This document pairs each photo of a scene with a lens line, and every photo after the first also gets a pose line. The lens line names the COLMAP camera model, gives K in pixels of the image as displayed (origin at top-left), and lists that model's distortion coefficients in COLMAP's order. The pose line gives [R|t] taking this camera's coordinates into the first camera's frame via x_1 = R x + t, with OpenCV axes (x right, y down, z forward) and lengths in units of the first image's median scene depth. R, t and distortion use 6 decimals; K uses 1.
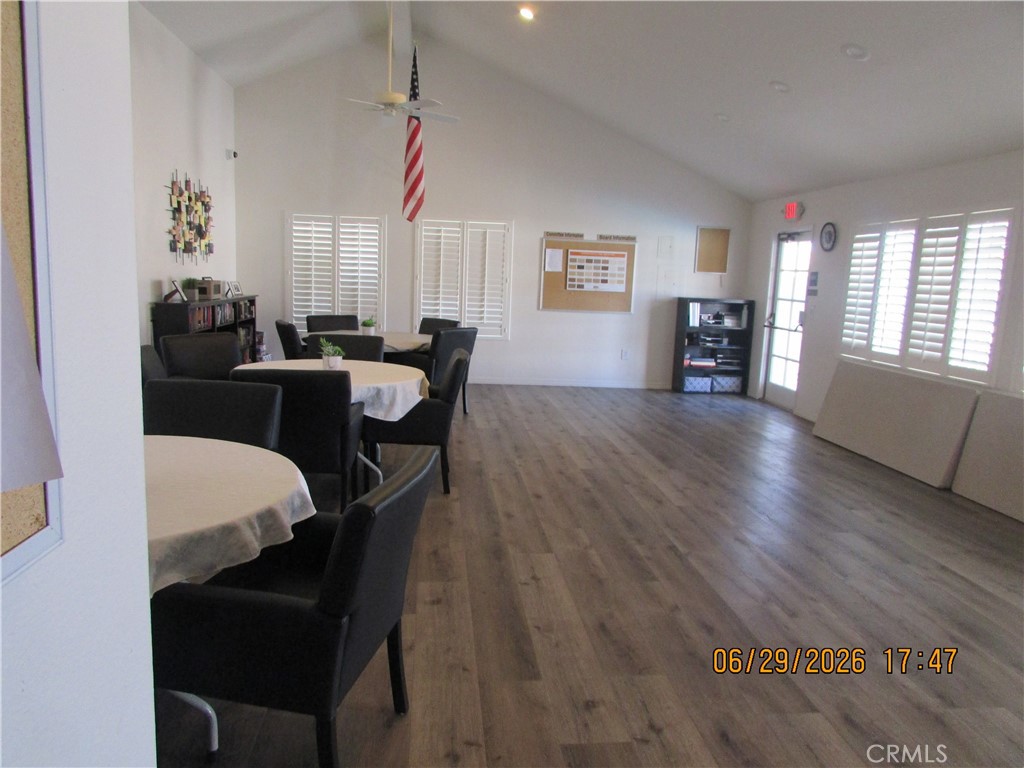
lens RADIAL K [[724.3, 0, 512.3], [0, 724.3, 385.7], [0, 0, 1]] dist [-0.021745, 0.006439]
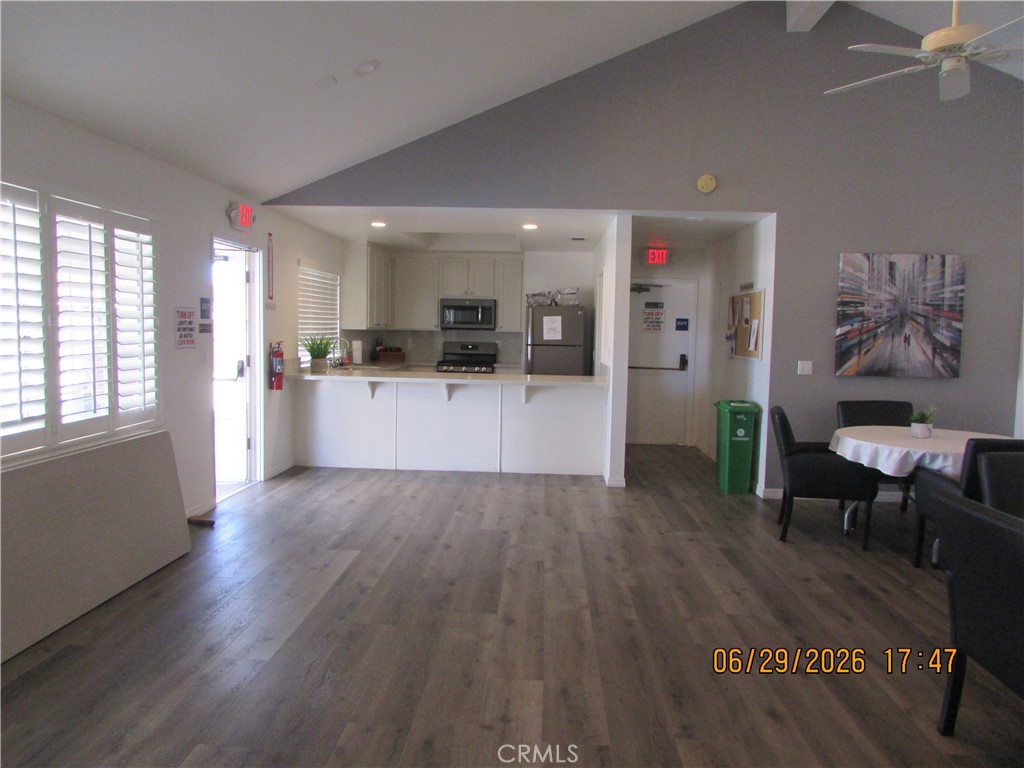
lens RADIAL K [[724.3, 0, 514.2], [0, 724.3, 385.9], [0, 0, 1]] dist [-0.021745, 0.006439]
pose [[-0.986842, -0.079273, 0.140919, 0.242643], [-0.045068, 0.971881, 0.231119, -0.300420], [-0.155278, 0.221727, -0.962666, 2.056505]]
